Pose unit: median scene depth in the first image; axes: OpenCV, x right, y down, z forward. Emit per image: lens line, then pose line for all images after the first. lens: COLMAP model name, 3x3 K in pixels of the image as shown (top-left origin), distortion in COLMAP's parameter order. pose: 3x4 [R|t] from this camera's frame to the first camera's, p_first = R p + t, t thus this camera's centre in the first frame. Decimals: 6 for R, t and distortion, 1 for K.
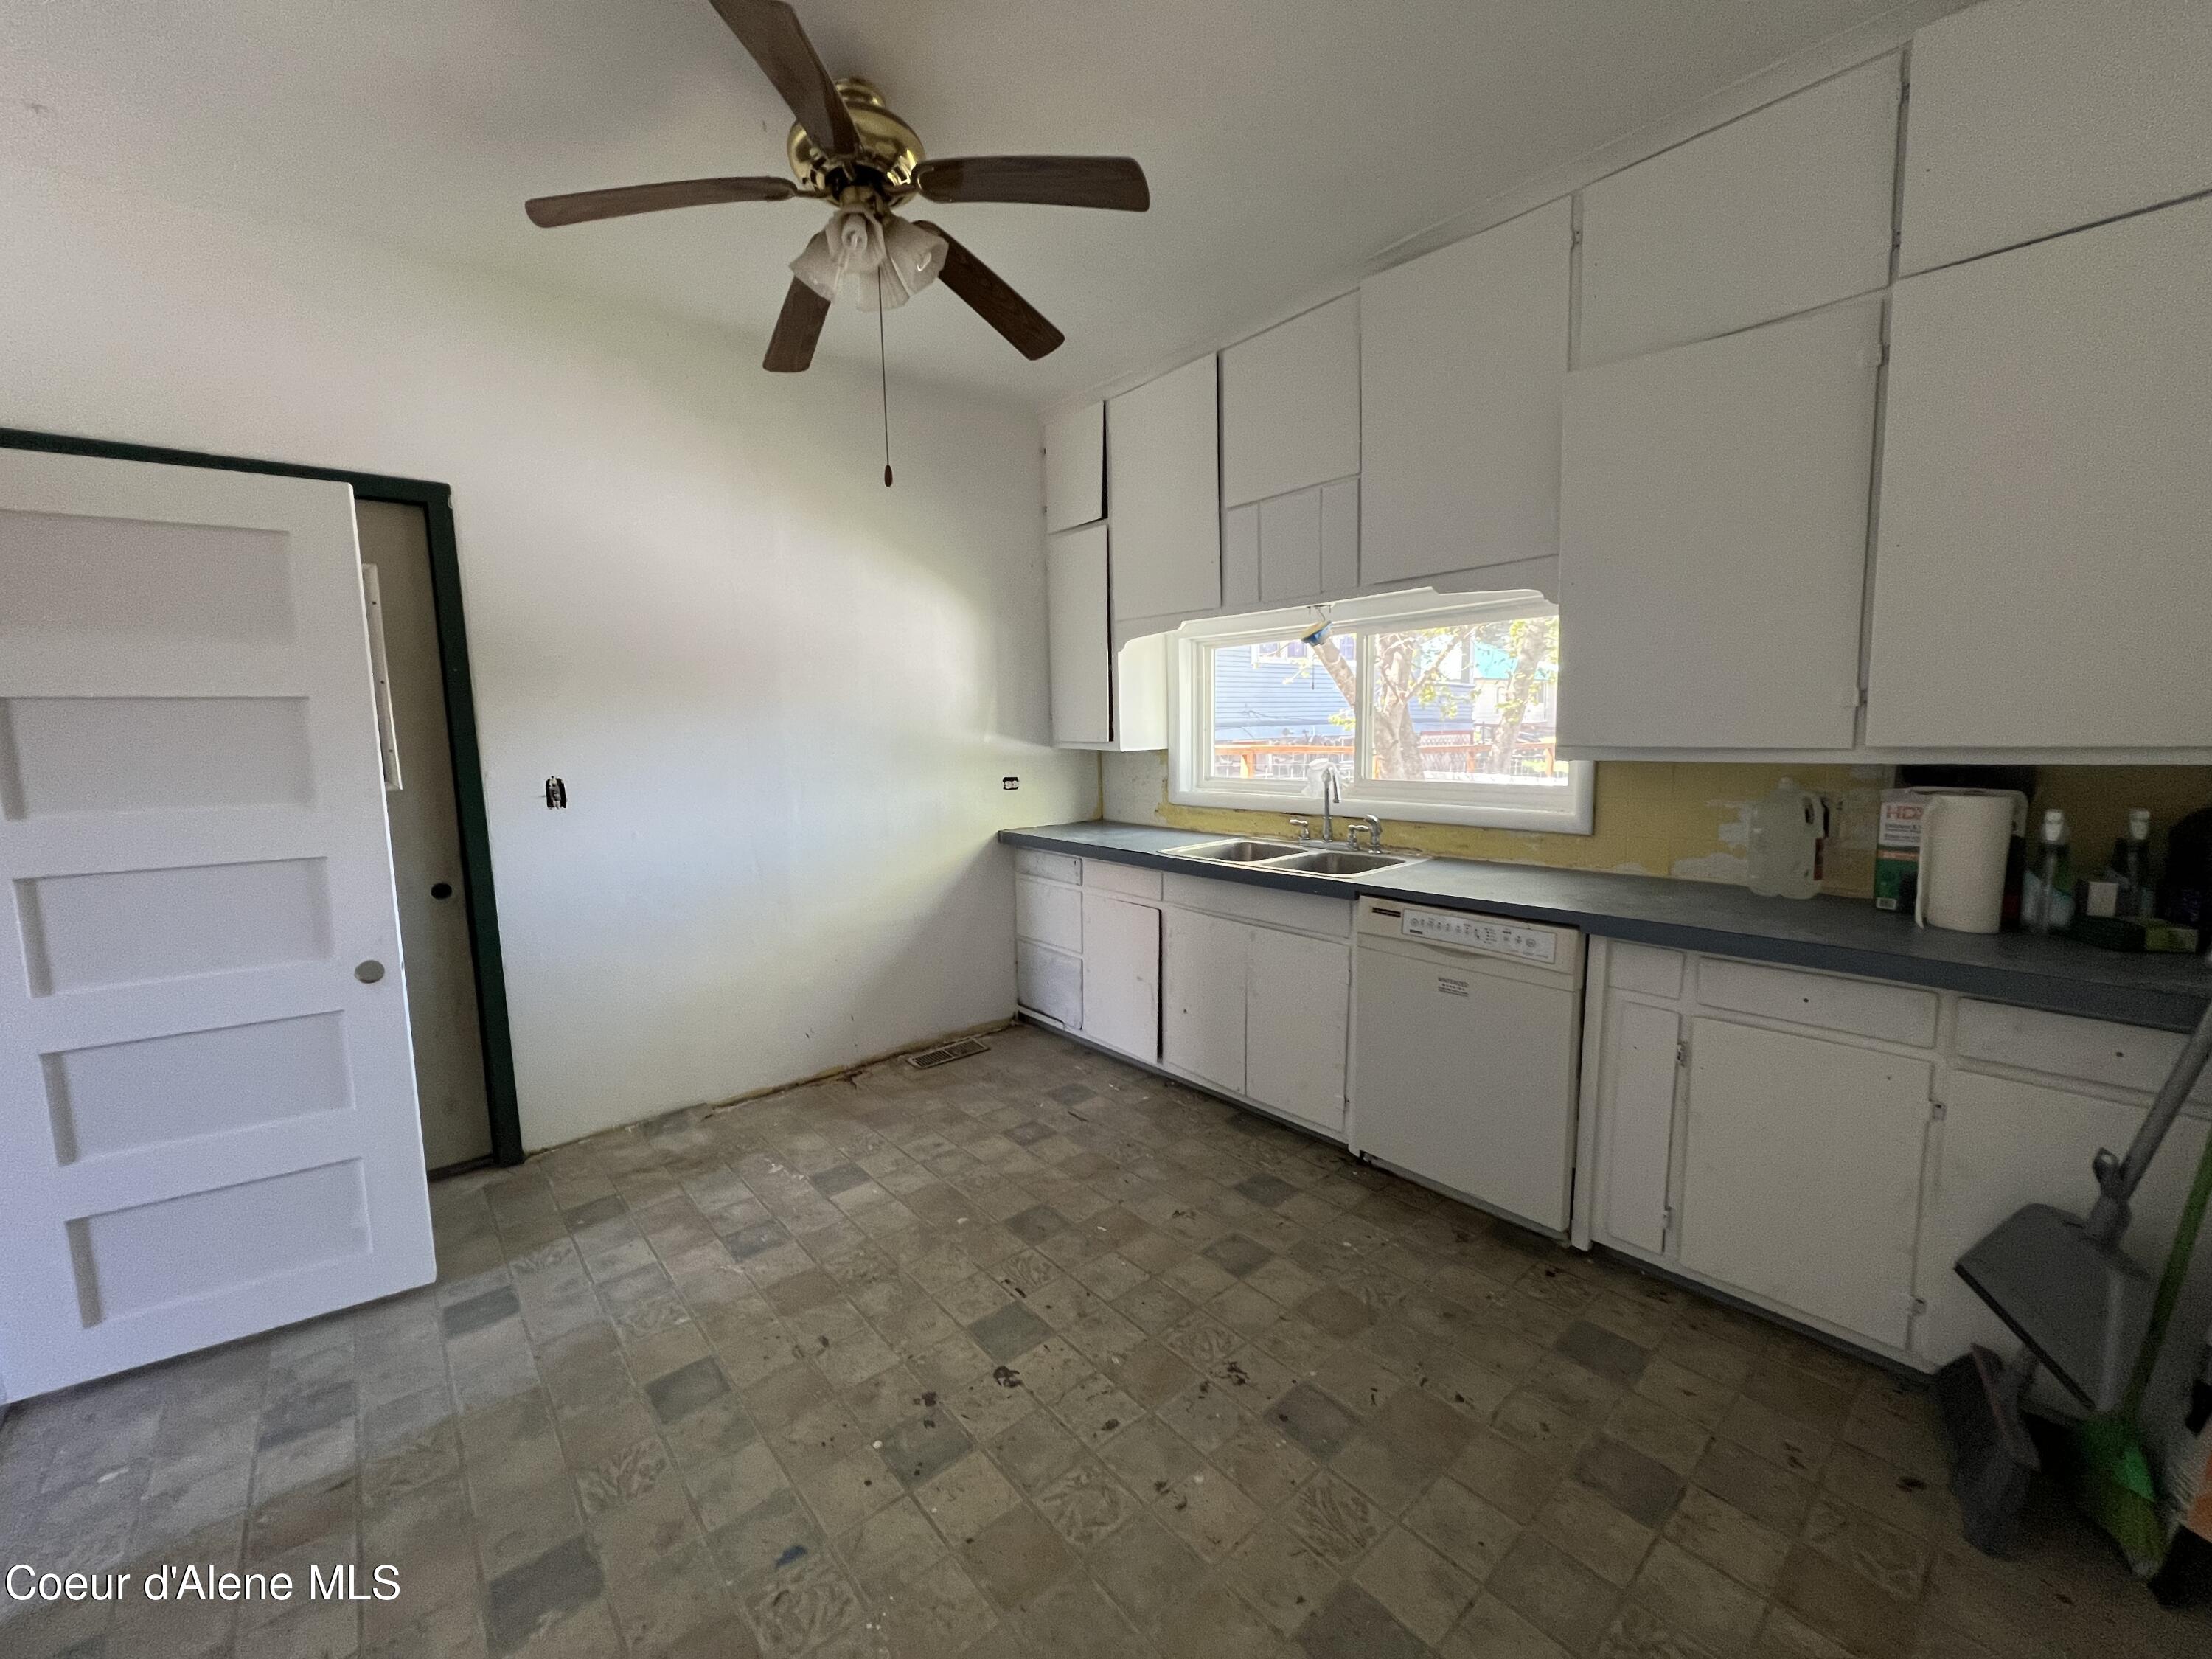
lens RADIAL K [[881.8, 0, 1096.7], [0, 881.8, 823.3], [0, 0, 1]] dist [-0.000885, -0.000065]
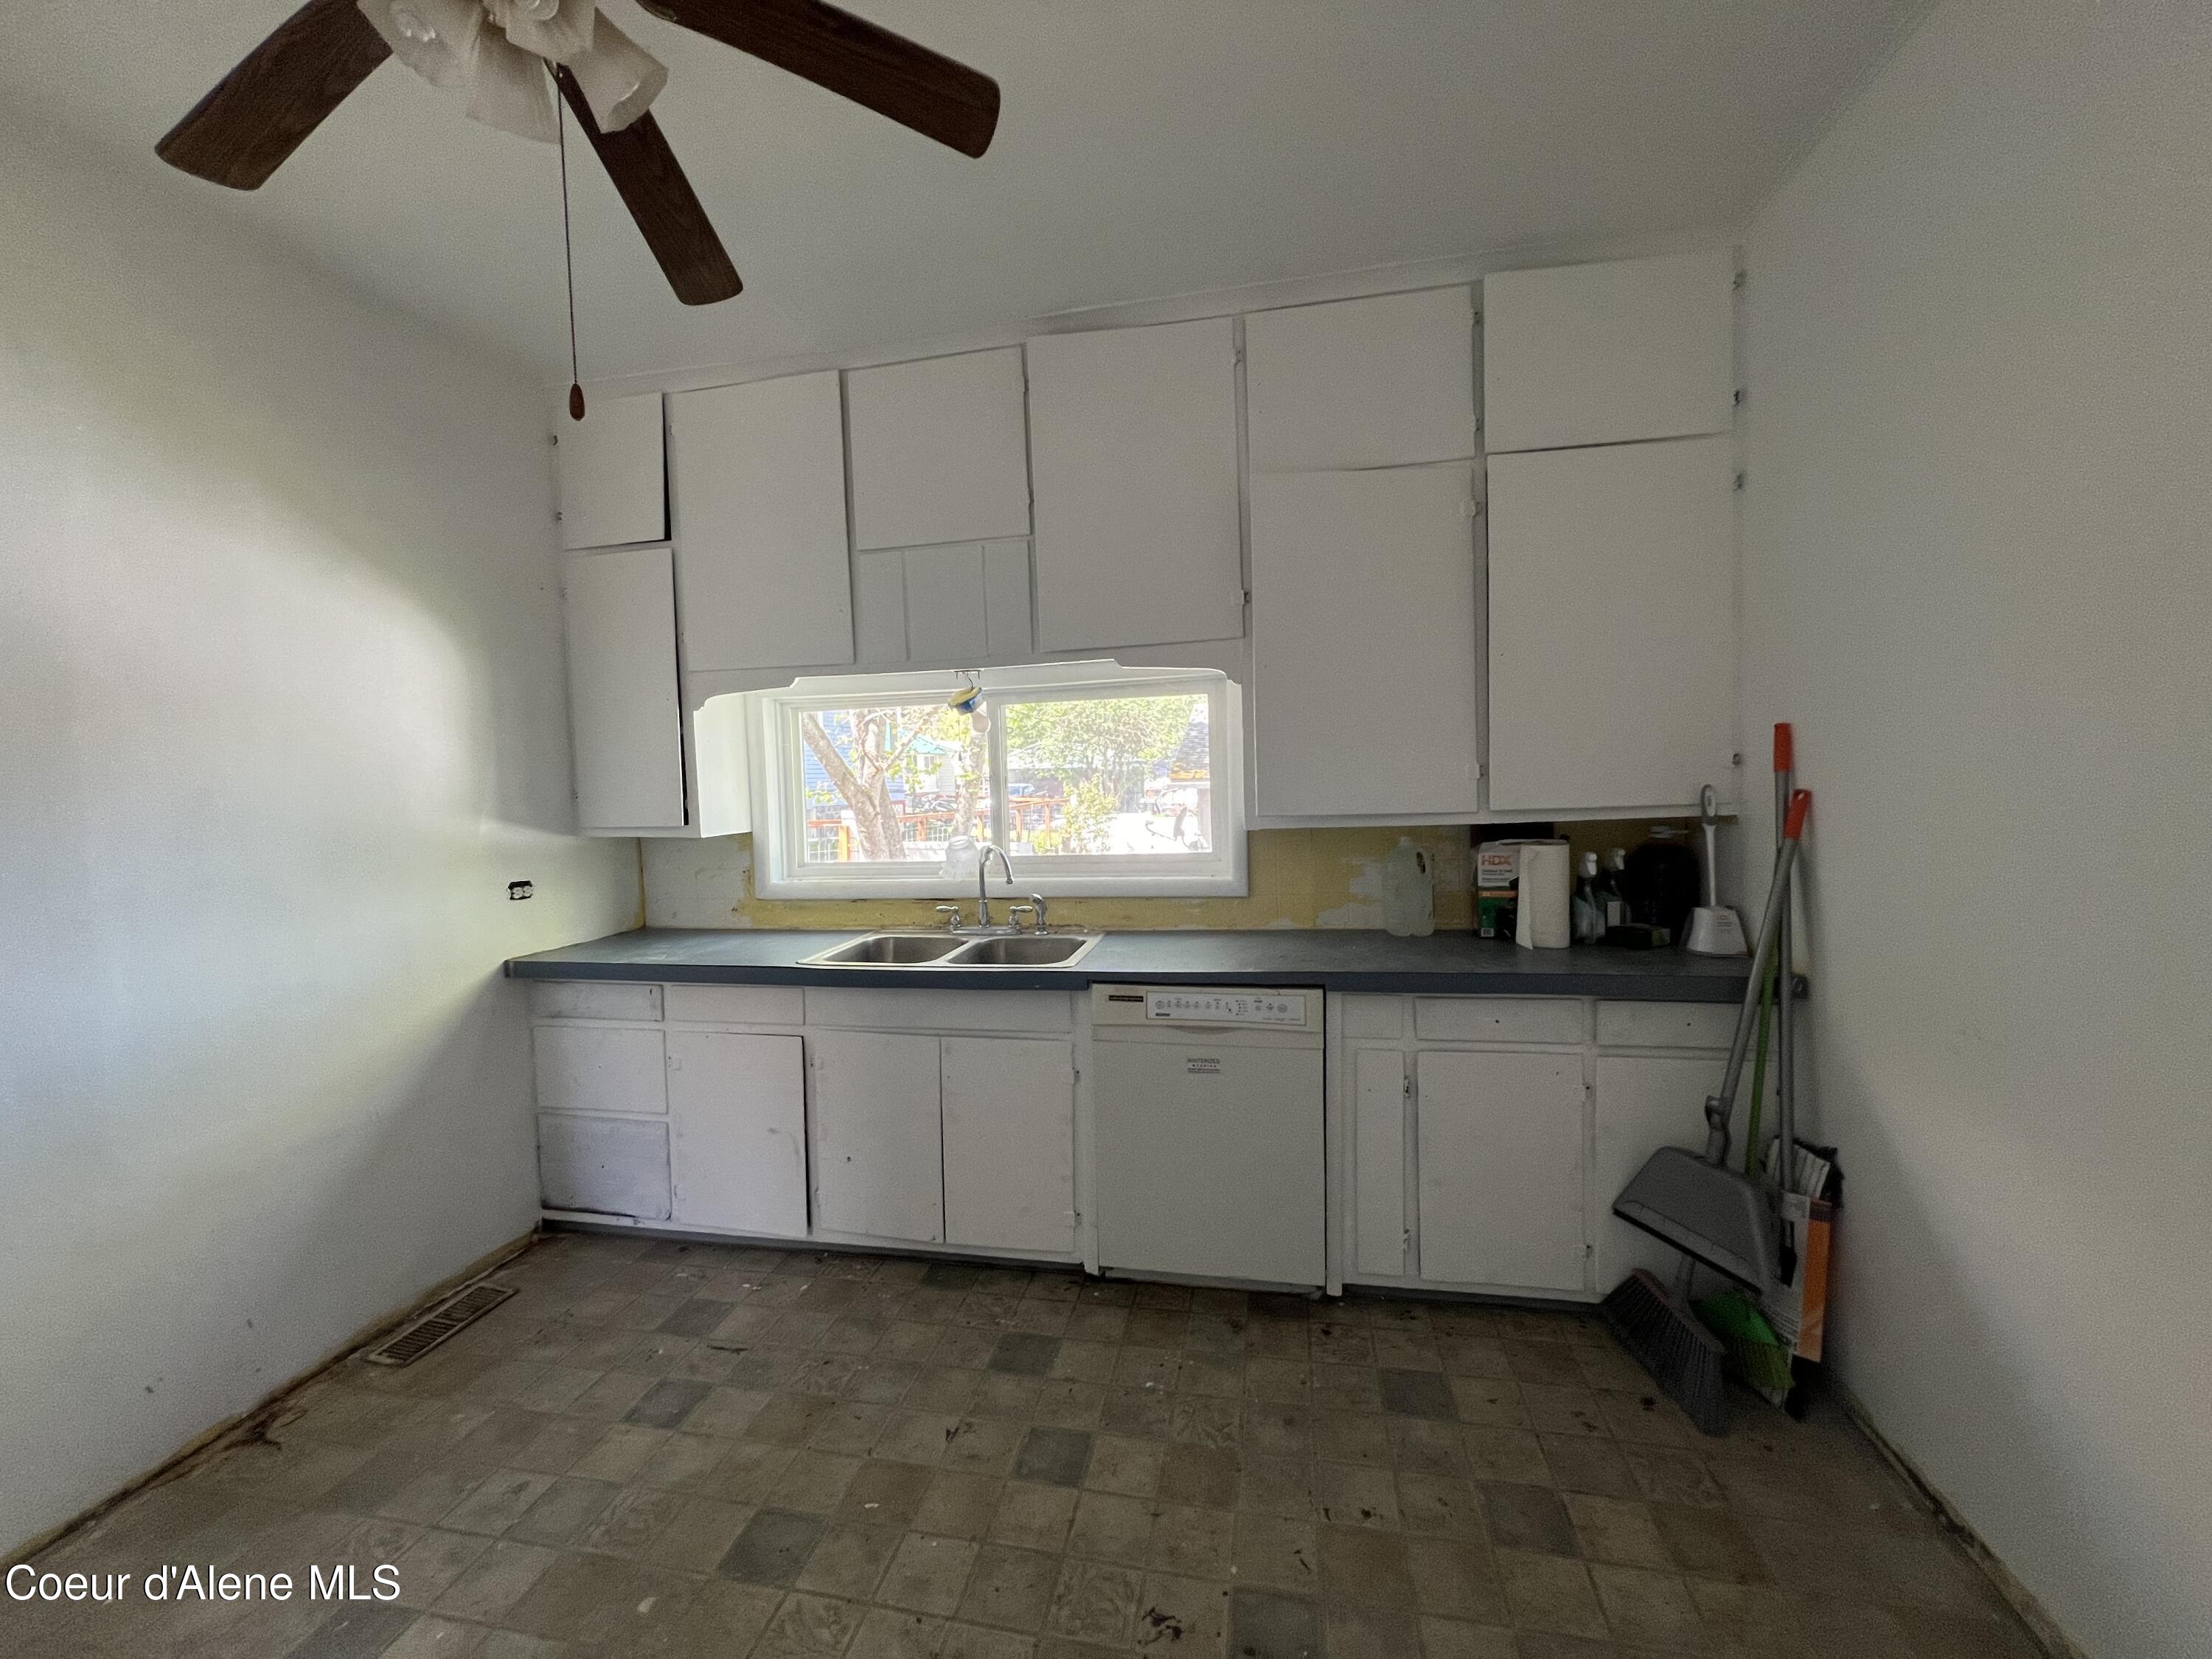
lens RADIAL K [[881.8, 0, 1096.7], [0, 881.8, 823.3], [0, 0, 1]] dist [-0.000885, -0.000065]
pose [[0.789336, -0.034556, 0.612988, -0.225744], [0.083599, 0.995165, -0.051549, -0.032893], [-0.608243, 0.091935, 0.788409, 0.229343]]
